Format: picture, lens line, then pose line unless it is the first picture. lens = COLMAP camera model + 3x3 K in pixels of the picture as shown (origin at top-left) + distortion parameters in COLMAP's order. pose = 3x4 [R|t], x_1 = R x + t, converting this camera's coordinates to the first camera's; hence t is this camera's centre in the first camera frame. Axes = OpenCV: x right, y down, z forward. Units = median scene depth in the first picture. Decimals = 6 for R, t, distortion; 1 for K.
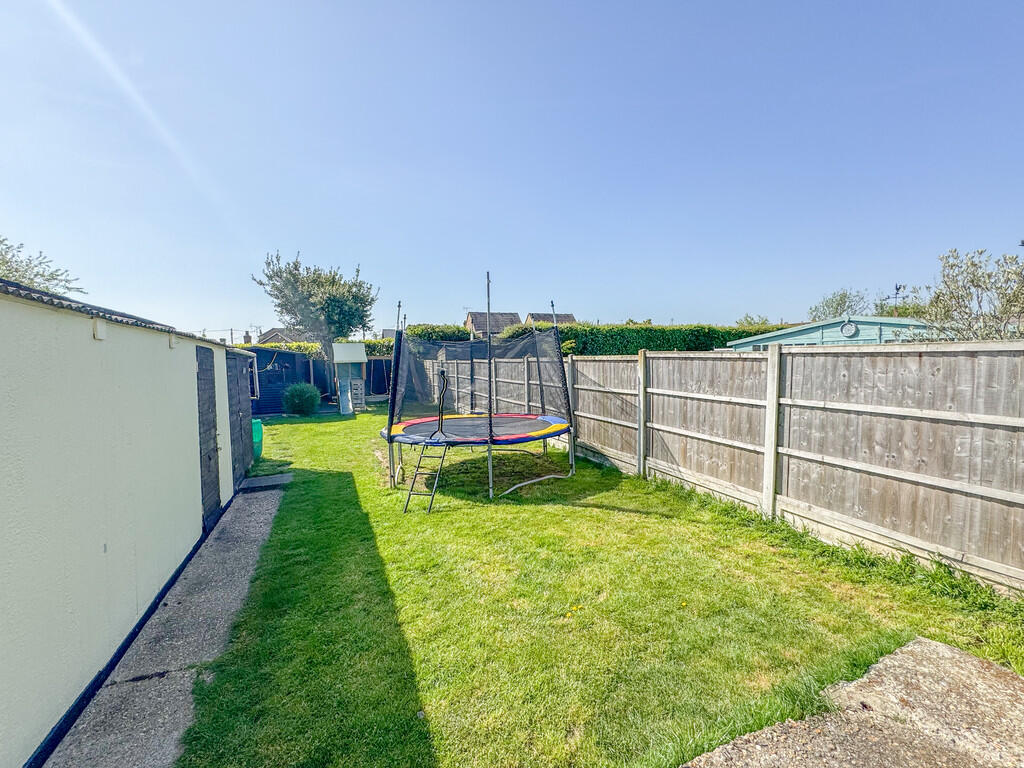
lens RADIAL K [[415.1, 0, 512.0], [0, 415.1, 384.0], [0, 0, 1]] dist [-0.001863, 0.000539]
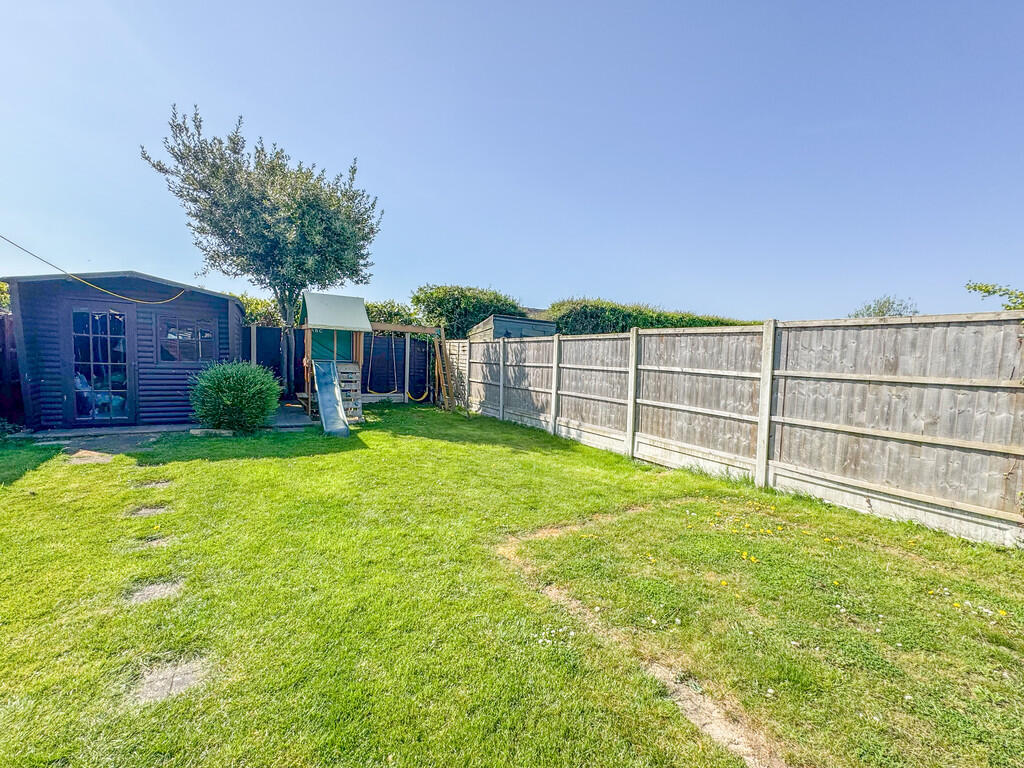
lens RADIAL K [[412.6, 0, 495.9], [0, 412.6, 381.8], [0, 0, 1]] dist [0.022097, 0.000105]
pose [[0.992289, 0.048585, 0.114028, -0.234064], [-0.046962, 0.998754, -0.016886, 0.012795], [-0.114706, 0.011401, 0.993334, 0.429338]]
